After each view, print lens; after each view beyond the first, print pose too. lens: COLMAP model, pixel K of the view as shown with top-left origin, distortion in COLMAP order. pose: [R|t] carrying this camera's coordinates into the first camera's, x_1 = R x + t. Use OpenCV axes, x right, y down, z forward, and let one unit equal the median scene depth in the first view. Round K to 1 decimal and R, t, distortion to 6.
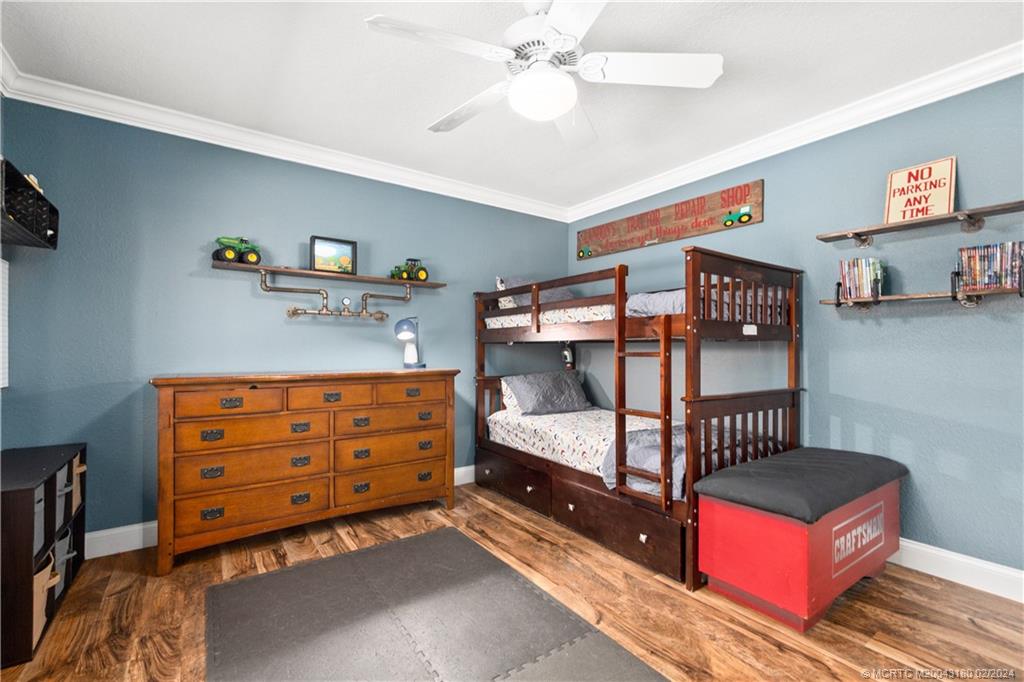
lens RADIAL K [[446.4, 0, 511.5], [0, 446.4, 345.0], [0, 0, 1]] dist [-0.002896, -0.000371]
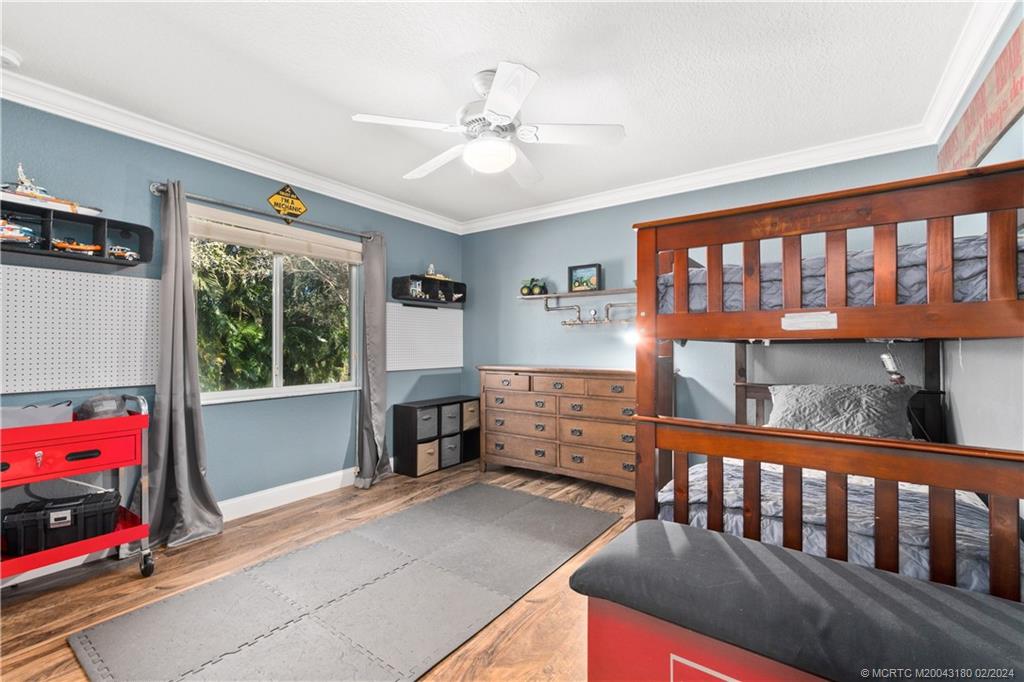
lens RADIAL K [[446.4, 0, 510.0], [0, 446.4, 343.2], [0, 0, 1]] dist [-0.002896, -0.000371]
pose [[0.327418, -0.009598, -0.944831, 0.846023], [0.006556, 0.999947, -0.007886, -0.002767], [0.944857, -0.003612, 0.327464, 0.417426]]
